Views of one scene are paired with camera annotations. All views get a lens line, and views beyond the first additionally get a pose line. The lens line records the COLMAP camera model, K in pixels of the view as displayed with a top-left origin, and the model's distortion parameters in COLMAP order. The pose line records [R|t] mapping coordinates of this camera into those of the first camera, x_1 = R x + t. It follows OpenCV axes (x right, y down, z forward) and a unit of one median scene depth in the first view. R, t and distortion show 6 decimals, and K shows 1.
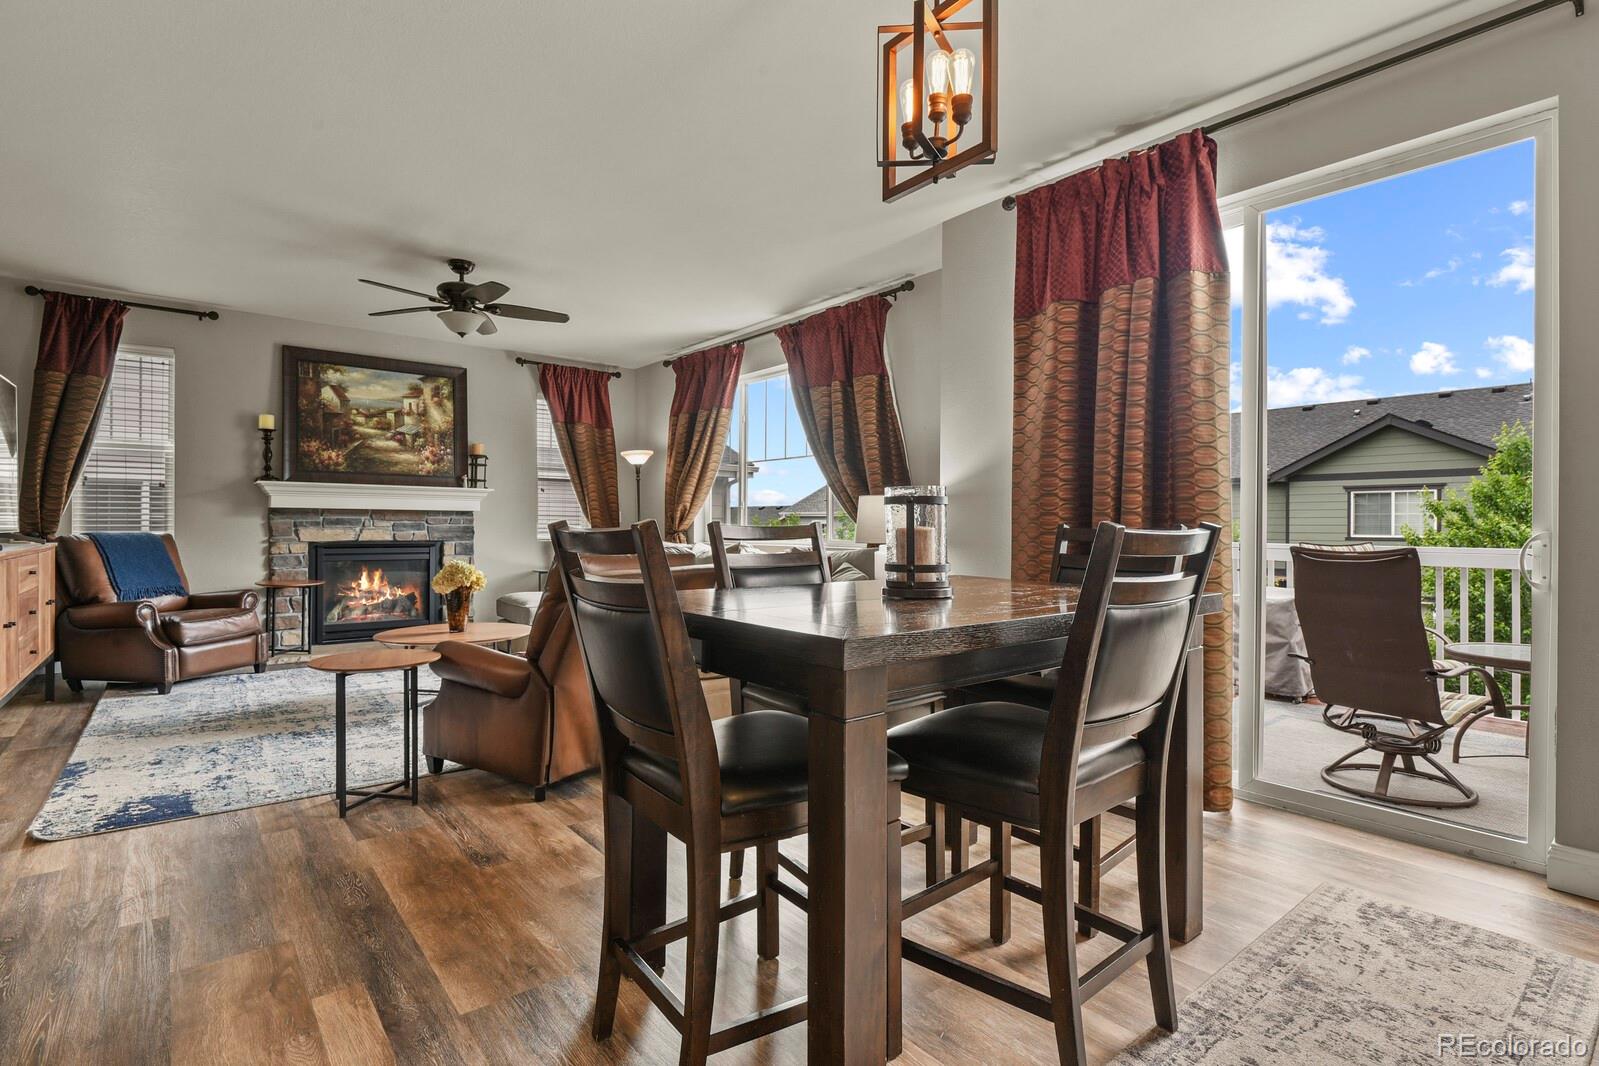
lens RADIAL K [[773.8, 0, 810.4], [0, 773.8, 528.9], [0, 0, 1]] dist [-0.000891, -0.006632]
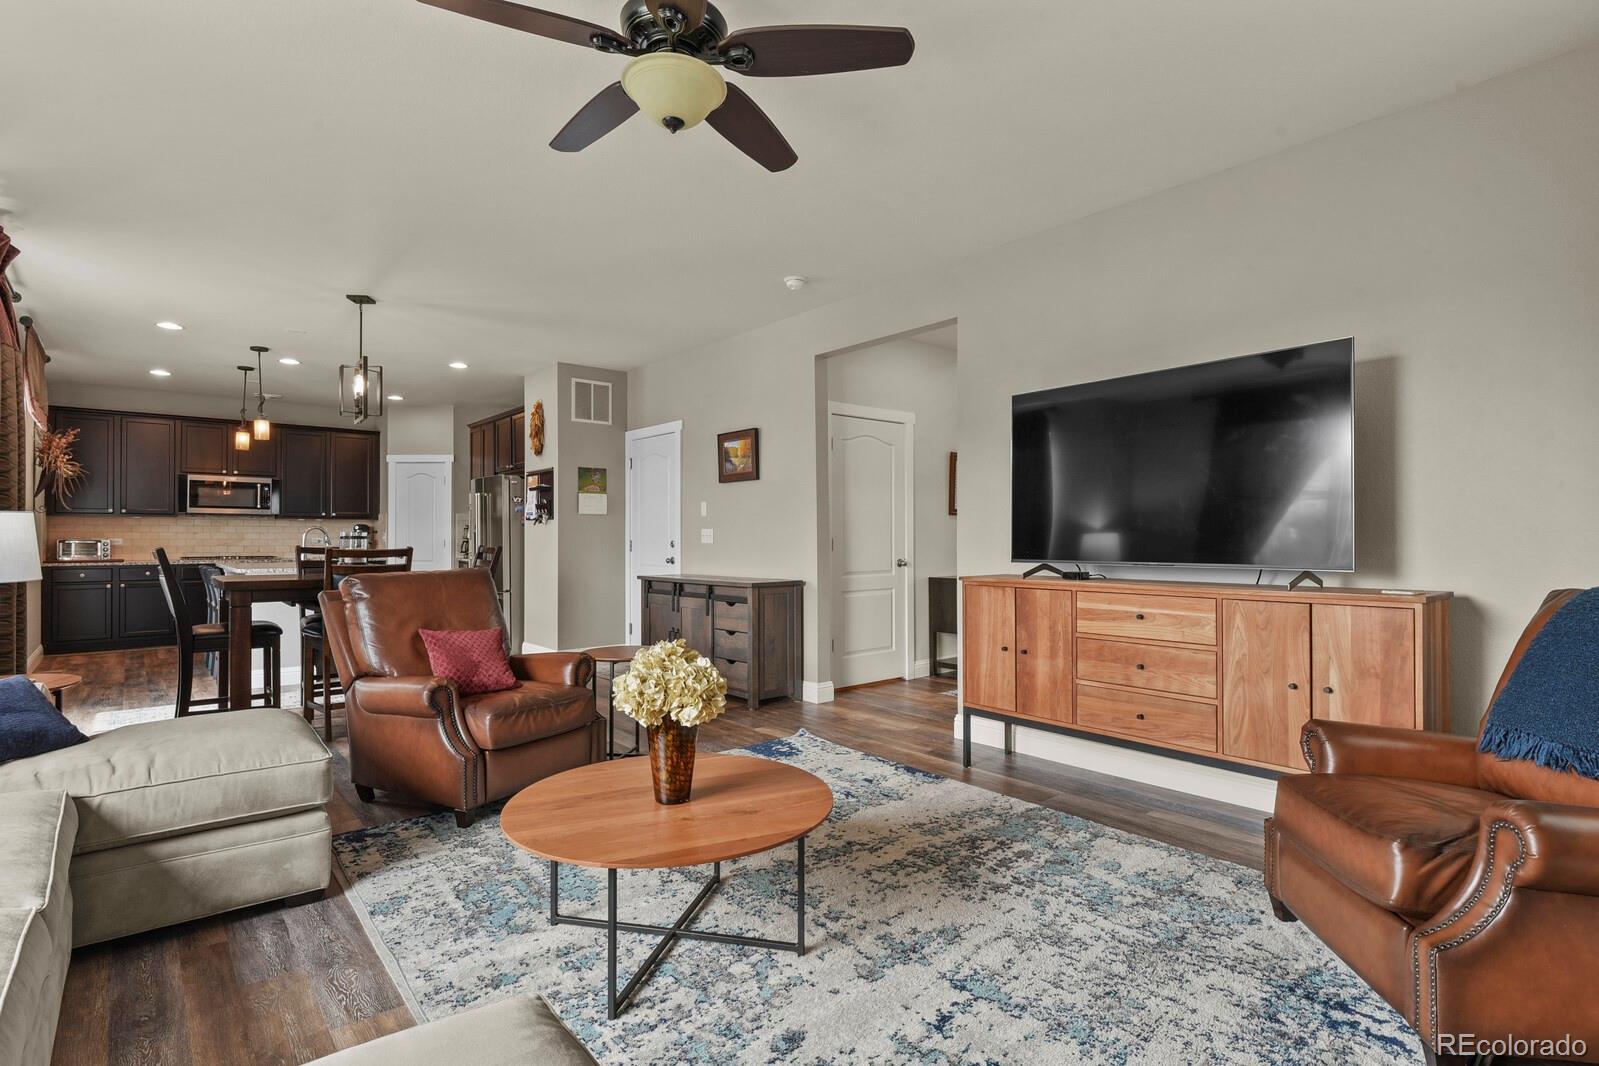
lens RADIAL K [[773.8, 0, 810.4], [0, 773.8, 528.9], [0, 0, 1]] dist [-0.000891, -0.006632]
pose [[-0.999594, -0.005109, -0.028038, -0.394505], [-0.004894, 0.999958, -0.007752, -0.016410], [0.028076, -0.007612, -0.999577, 1.096855]]
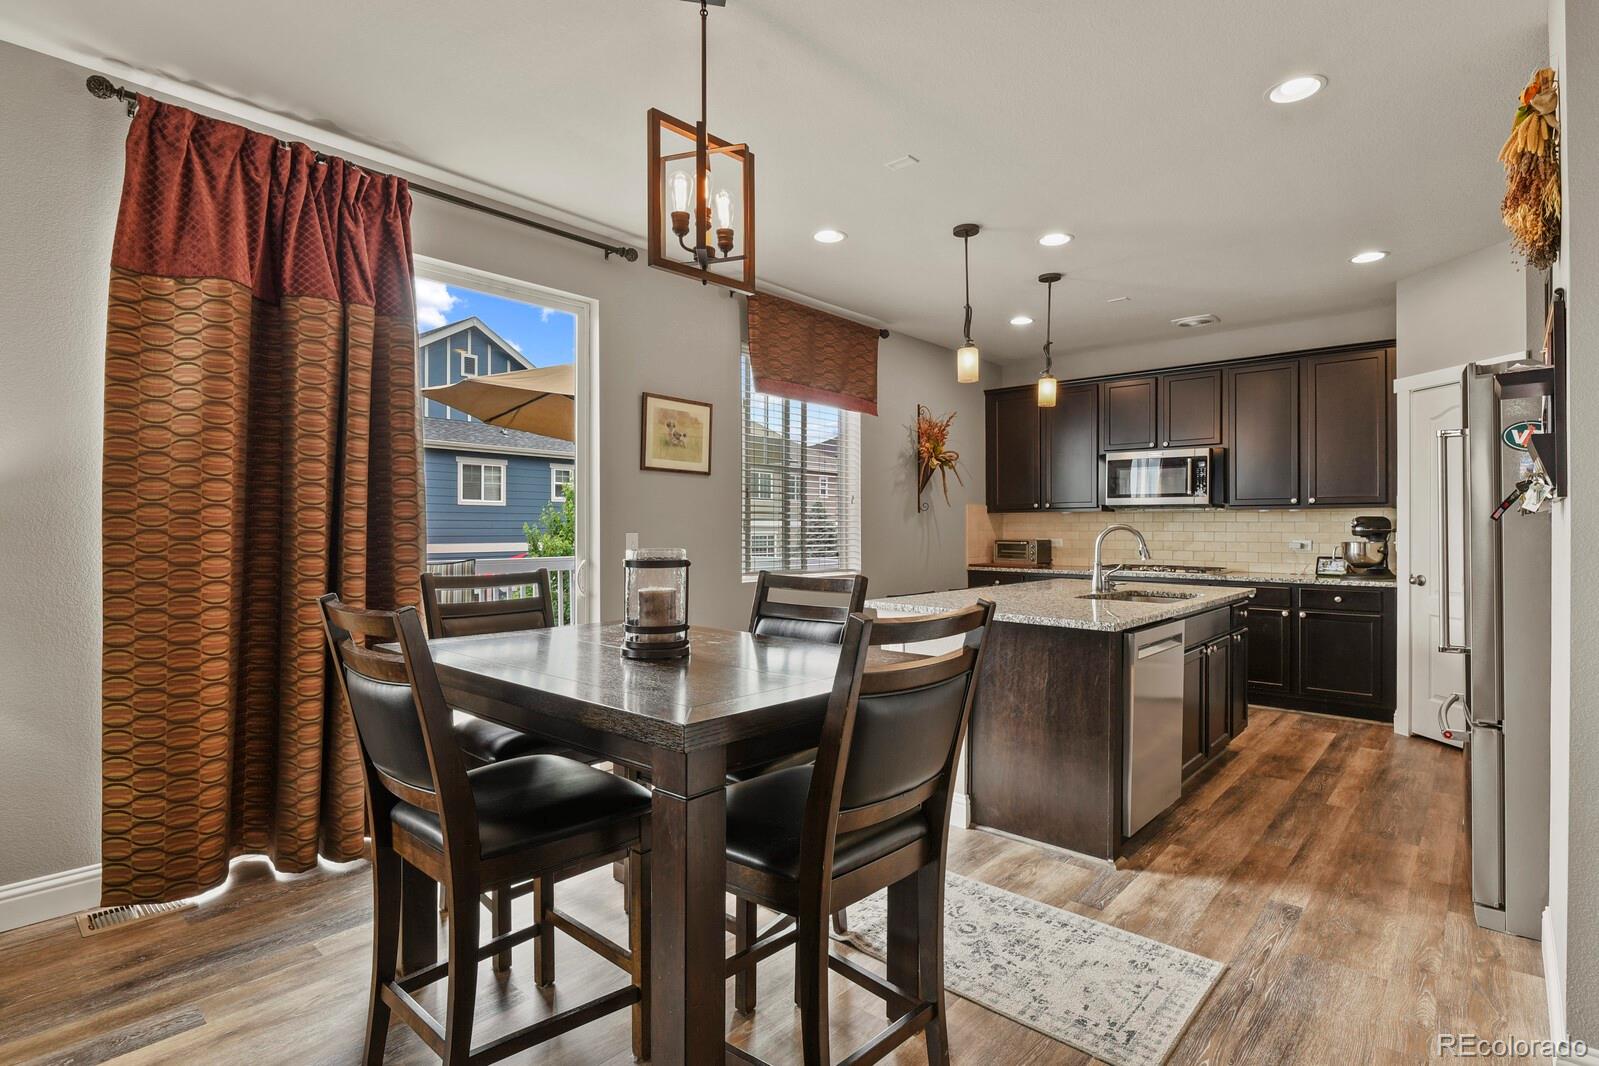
lens RADIAL K [[784.3, 0, 807.1], [0, 784.3, 526.1], [0, 0, 1]] dist [-0.000955, -0.008229]
pose [[-0.155494, -0.004517, 0.987827, -0.288697], [0.002171, 0.999986, 0.004914, -0.027985], [-0.987834, 0.002908, -0.155482, 0.294919]]
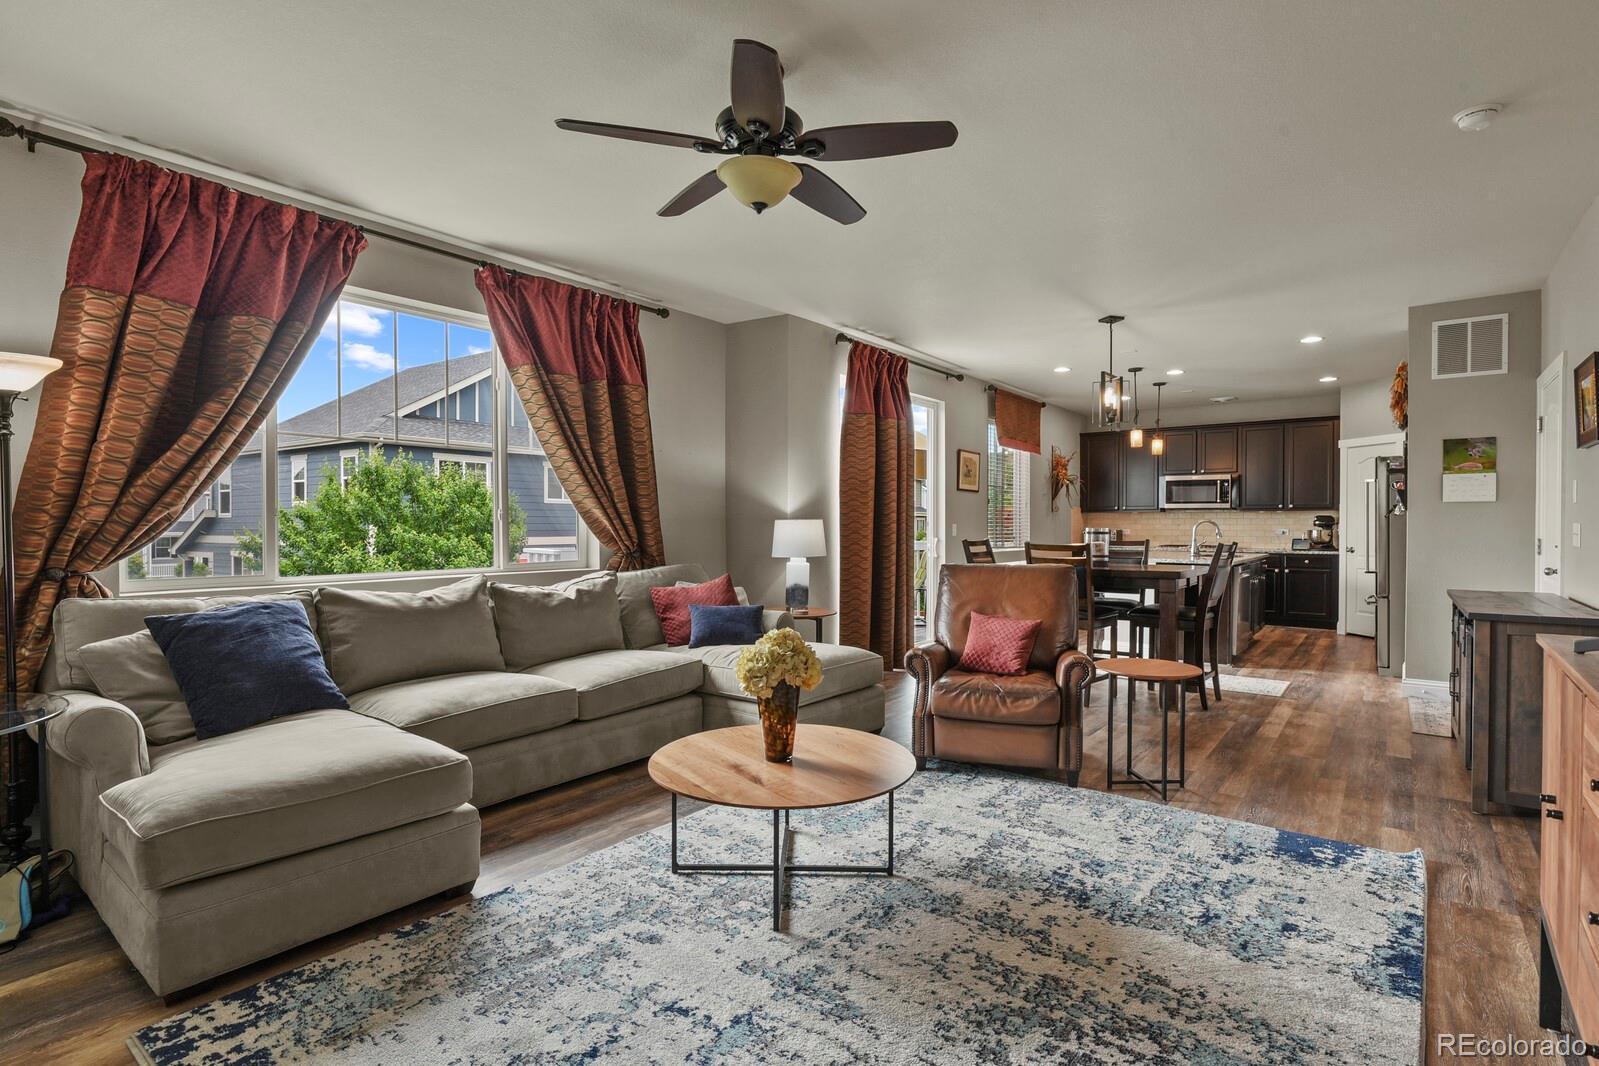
lens RADIAL K [[779.2, 0, 804.8], [0, 779.2, 532.1], [0, 0, 1]] dist [0.001897, -0.006545]
pose [[-0.223702, -0.016505, 0.974518, -0.752679], [0.001865, 0.999848, 0.017362, -0.028582], [-0.974656, 0.005702, -0.223637, 0.833352]]
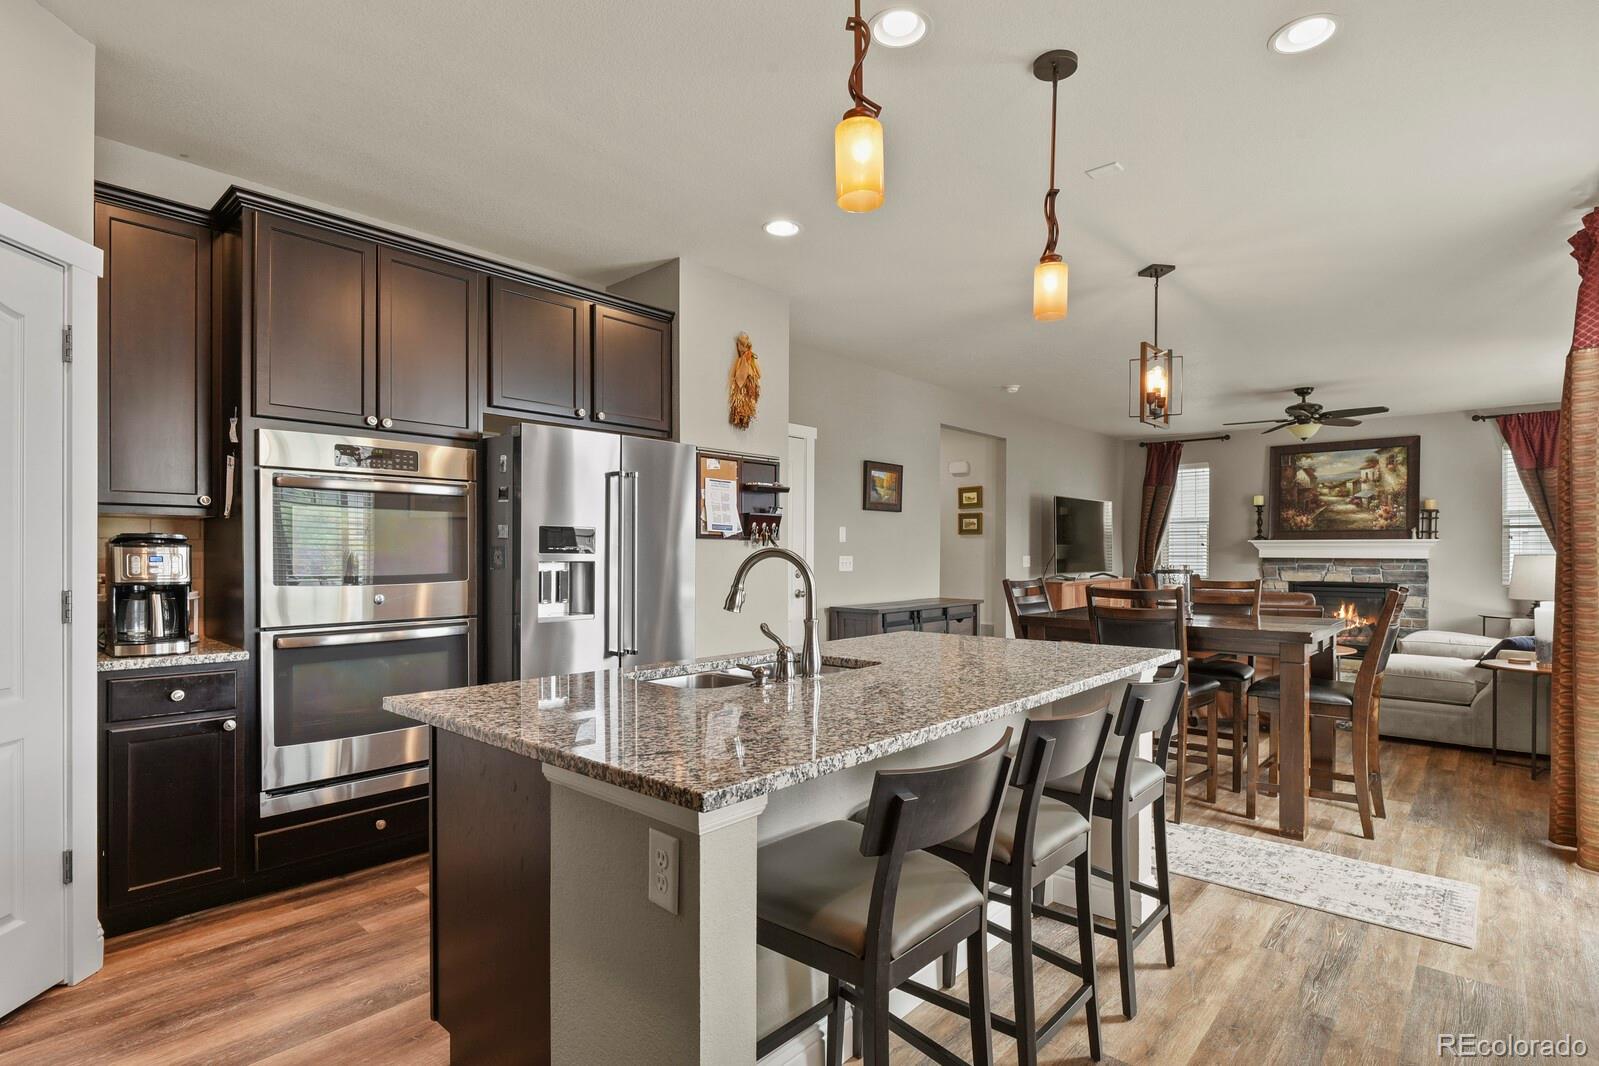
lens RADIAL K [[783.4, 0, 804.3], [0, 783.4, 557.7], [0, 0, 1]] dist [-0.012149, -0.001287]
pose [[0.145626, 0.001135, -0.989339, 0.637622], [-0.005862, 0.999983, 0.000285, -0.021497], [0.989322, 0.005758, 0.145630, -0.089779]]
